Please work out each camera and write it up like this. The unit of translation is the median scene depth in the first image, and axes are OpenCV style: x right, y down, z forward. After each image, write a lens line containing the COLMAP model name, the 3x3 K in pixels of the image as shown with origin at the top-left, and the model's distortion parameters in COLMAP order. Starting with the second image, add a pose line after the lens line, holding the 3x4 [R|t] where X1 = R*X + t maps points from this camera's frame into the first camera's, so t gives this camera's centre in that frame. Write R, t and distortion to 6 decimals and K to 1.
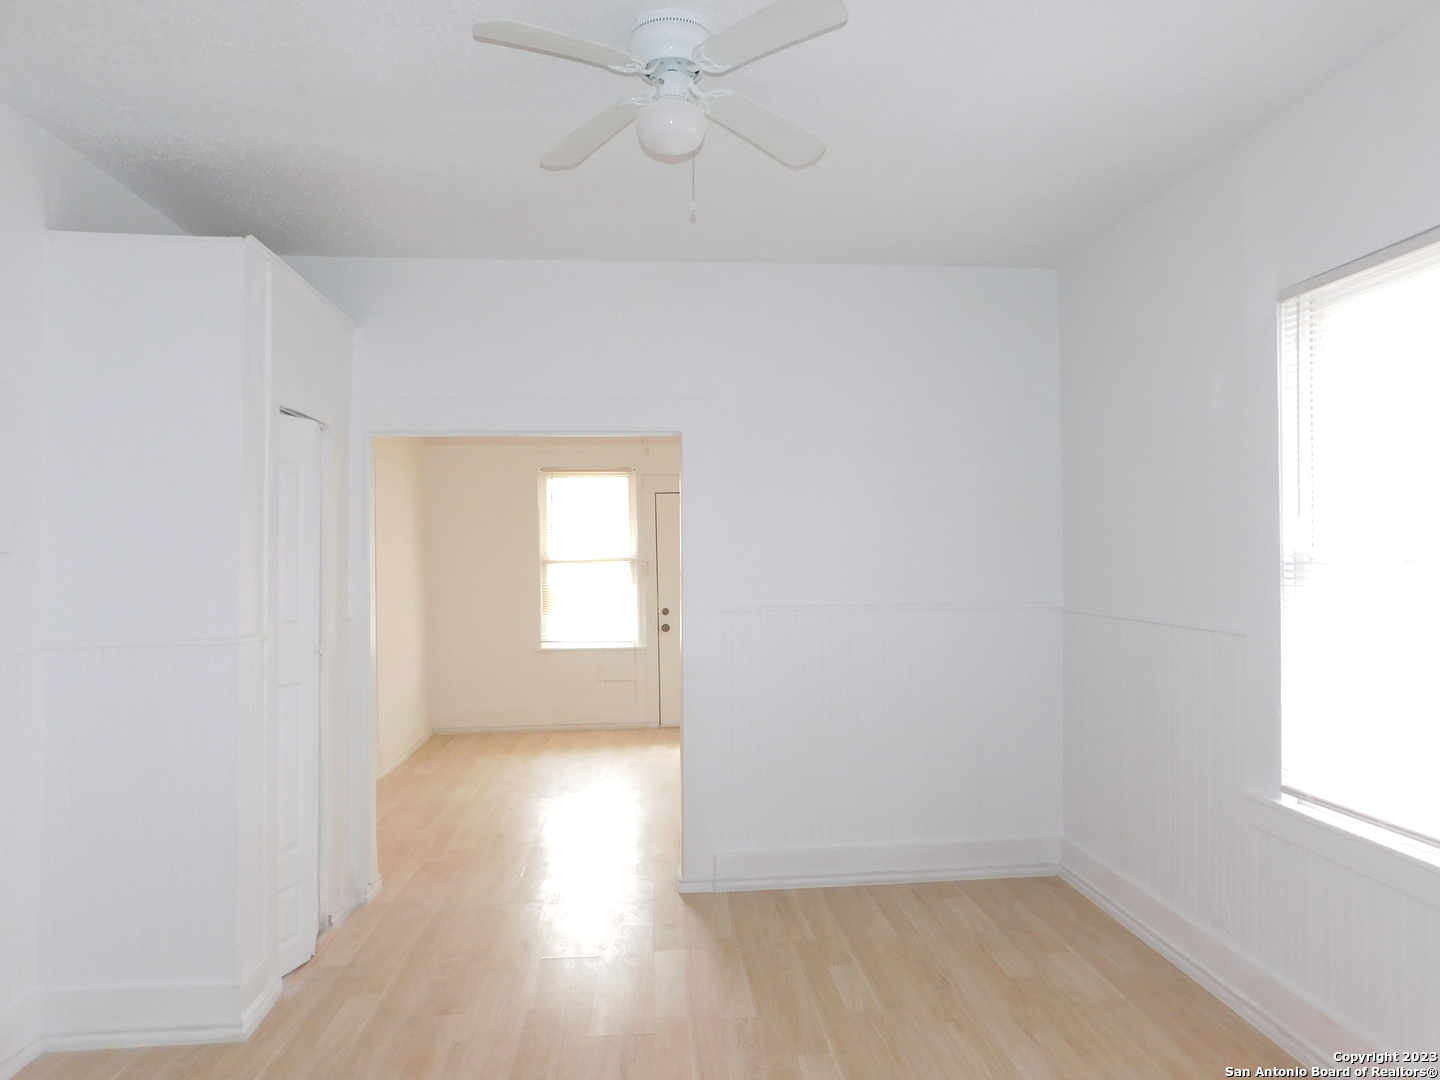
lens RADIAL K [[977.0, 0, 712.9], [0, 977.0, 538.0], [0, 0, 1]] dist [-0.051004, 0.053925]
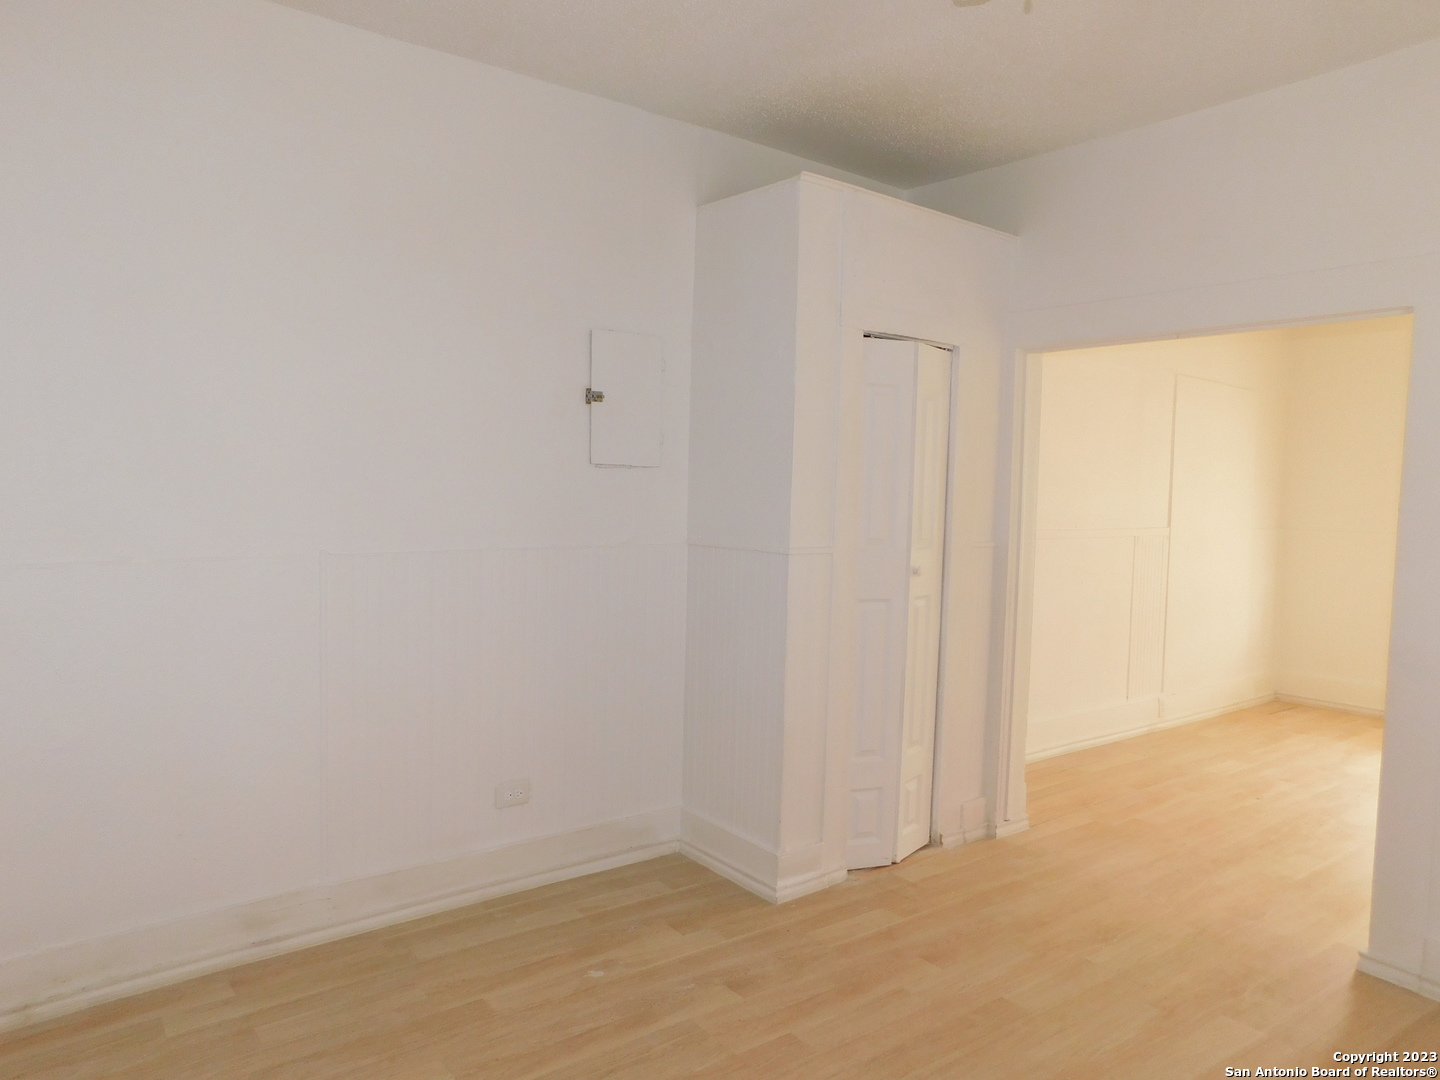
lens RADIAL K [[977.0, 0, 712.9], [0, 977.0, 538.0], [0, 0, 1]] dist [-0.051004, 0.053925]
pose [[0.556631, 0.076053, -0.827271, 0.134300], [-0.017624, 0.996658, 0.079766, 0.000131], [0.830573, -0.029820, 0.556111, 0.108923]]
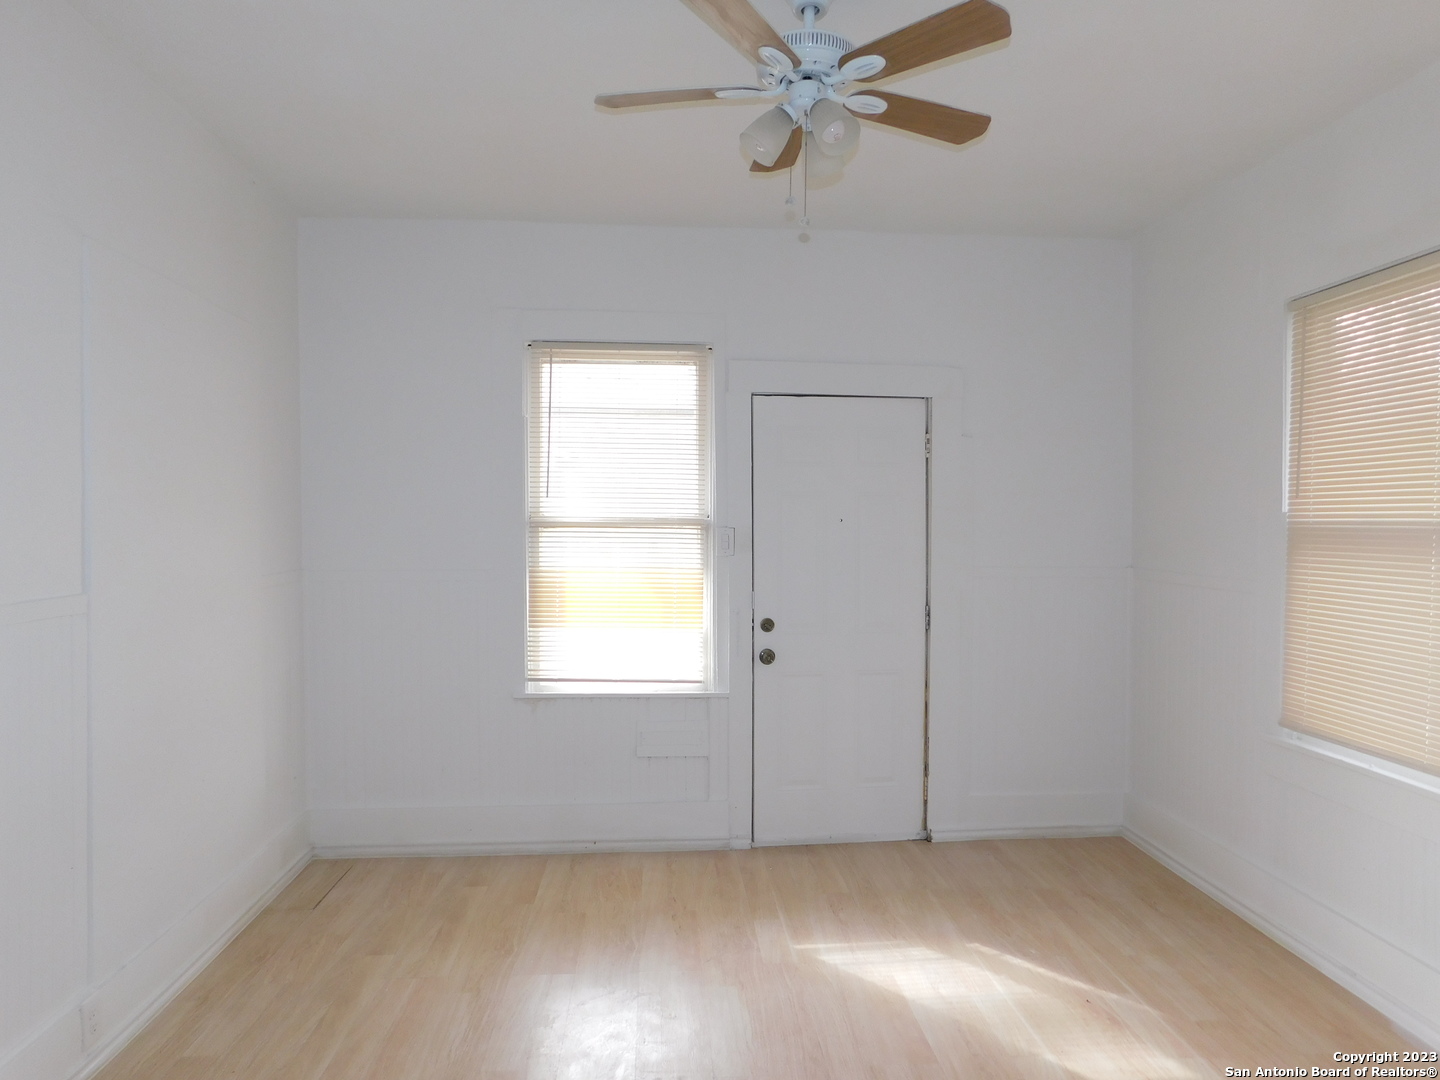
lens RADIAL K [[977.0, 0, 712.9], [0, 977.0, 538.0], [0, 0, 1]] dist [-0.051004, 0.053925]
pose [[0.999744, 0.019707, 0.011145, -0.085556], [-0.019980, 0.999490, 0.024911, 0.017119], [-0.010648, -0.025128, 0.999628, 0.492986]]
